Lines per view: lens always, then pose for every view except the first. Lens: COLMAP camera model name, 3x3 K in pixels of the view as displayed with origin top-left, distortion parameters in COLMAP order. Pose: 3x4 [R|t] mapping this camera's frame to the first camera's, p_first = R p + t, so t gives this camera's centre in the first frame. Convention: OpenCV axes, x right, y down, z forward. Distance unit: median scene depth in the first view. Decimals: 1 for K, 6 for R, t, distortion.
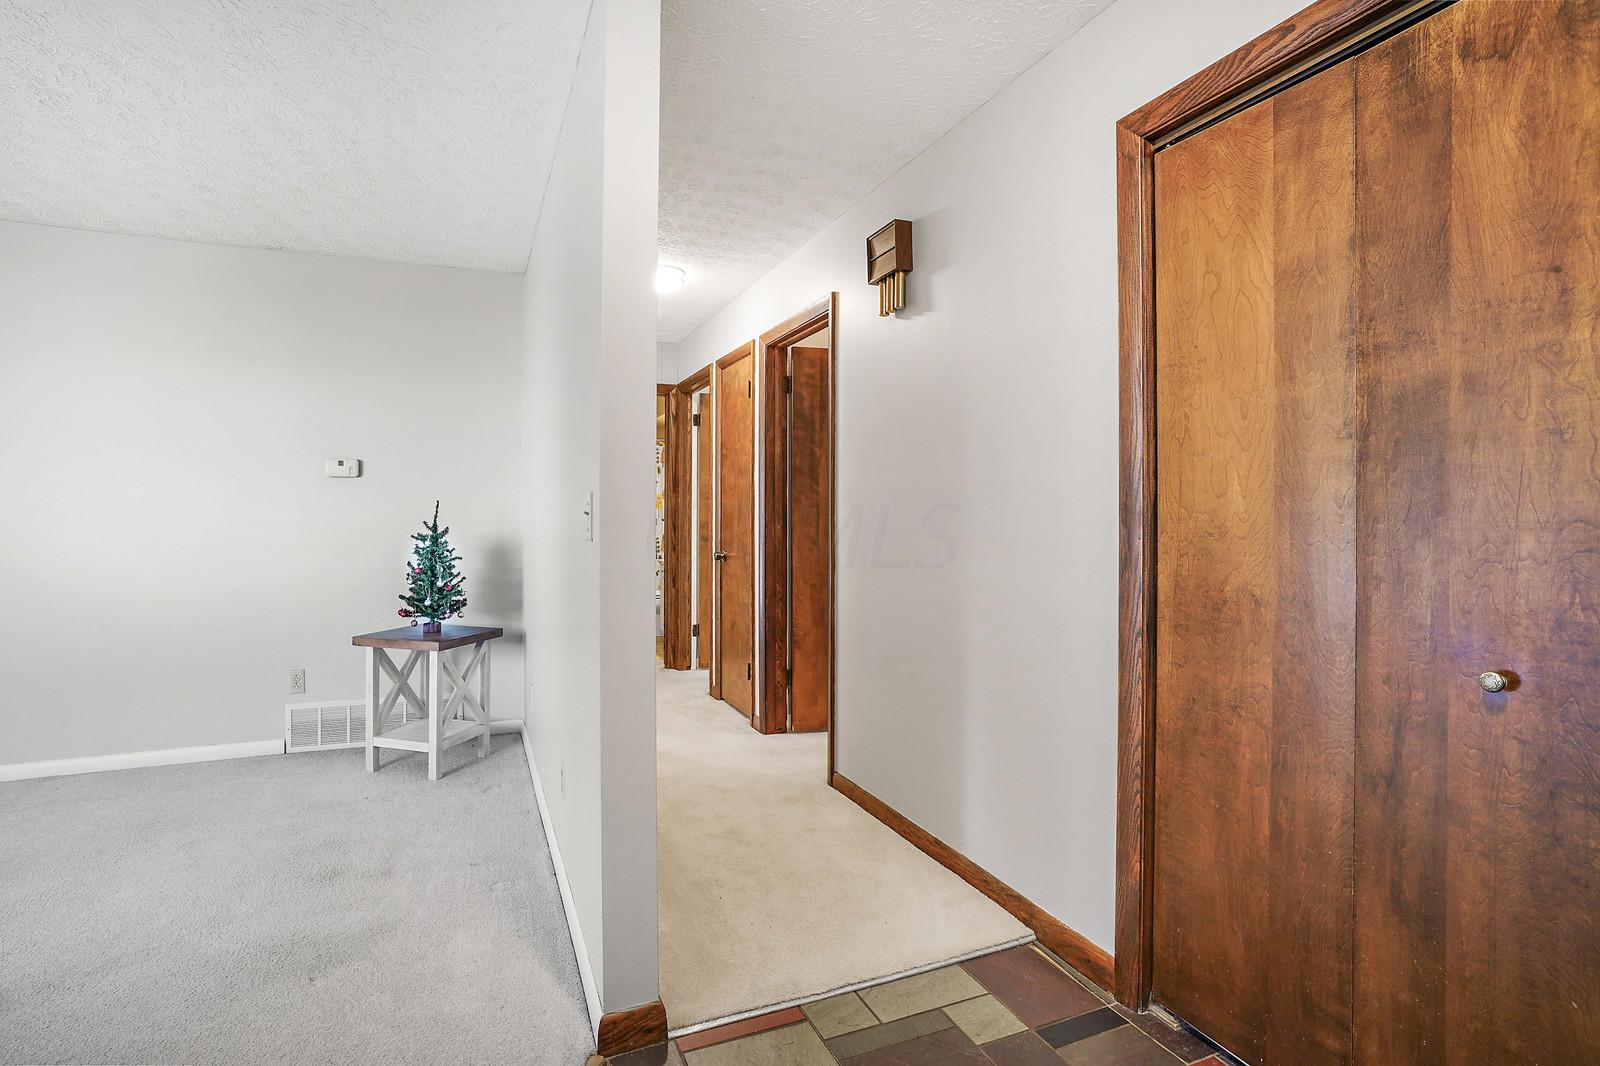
lens RADIAL K [[778.3, 0, 803.5], [0, 778.3, 532.6], [0, 0, 1]] dist [-0.053763, 0.002196]
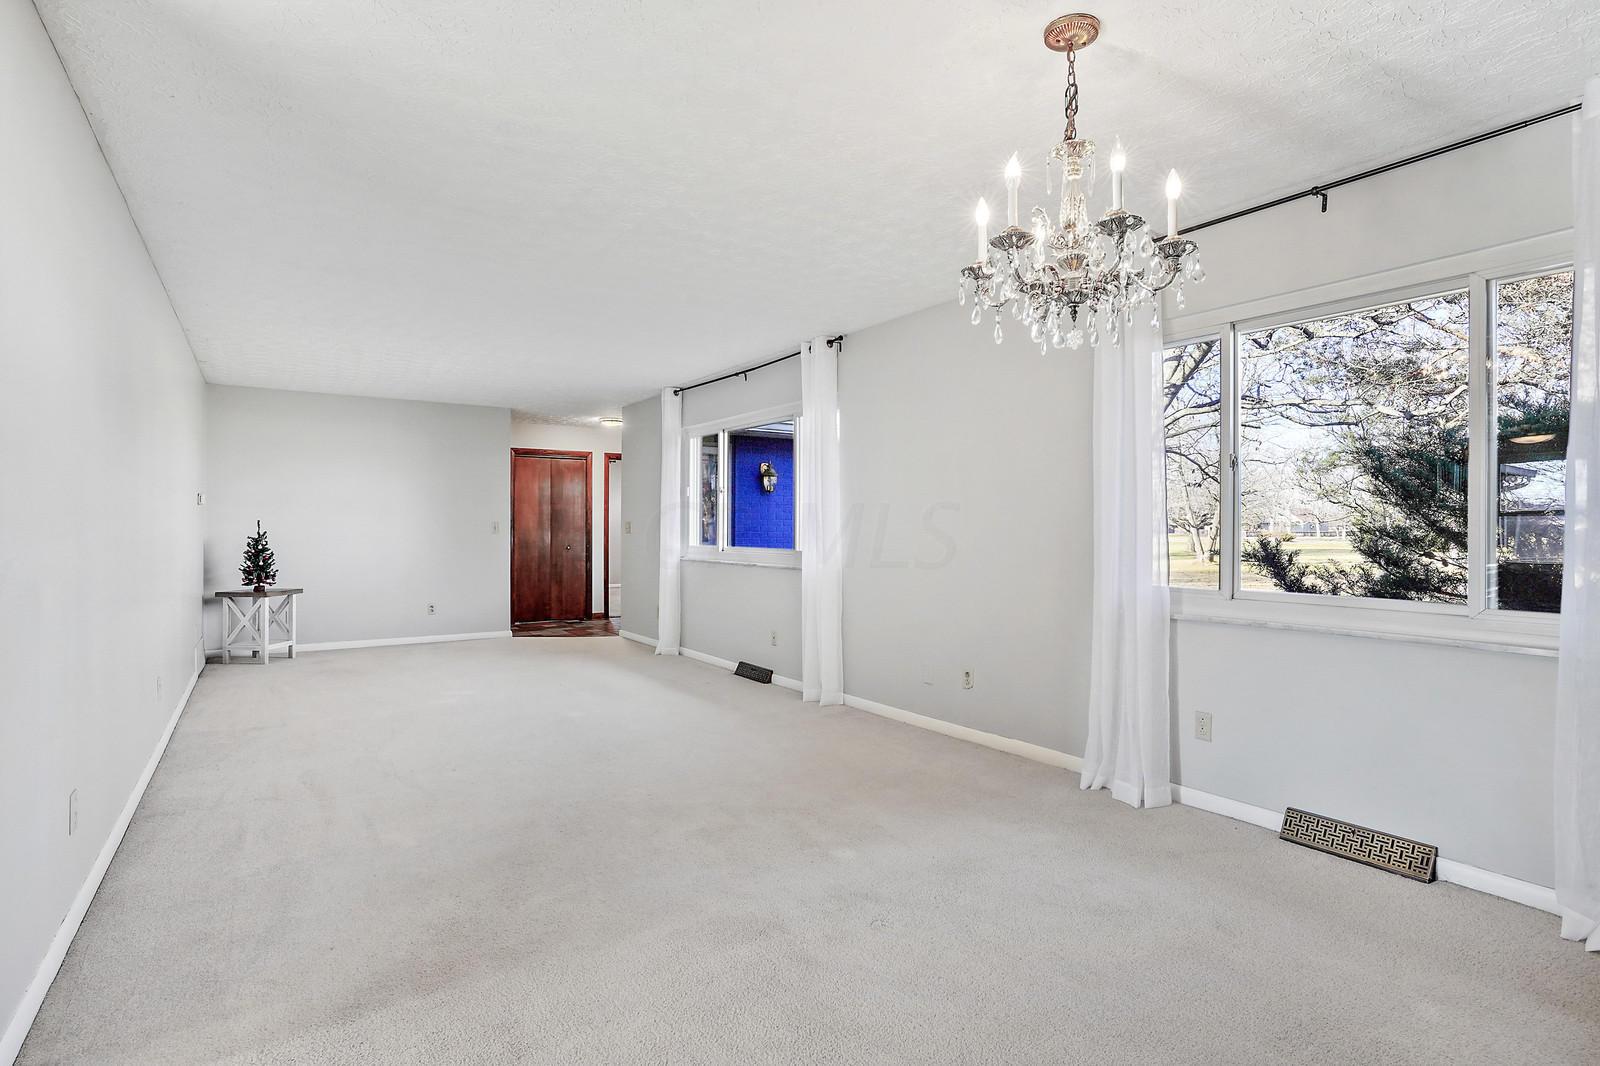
lens RADIAL K [[778.3, 0, 801.0], [0, 778.3, 531.8], [0, 0, 1]] dist [-0.053763, 0.002196]
pose [[0.533584, 0.003141, 0.845741, -3.434224], [-0.017445, 0.999821, 0.007293, -0.070702], [-0.845567, -0.018646, 0.533544, -4.009984]]
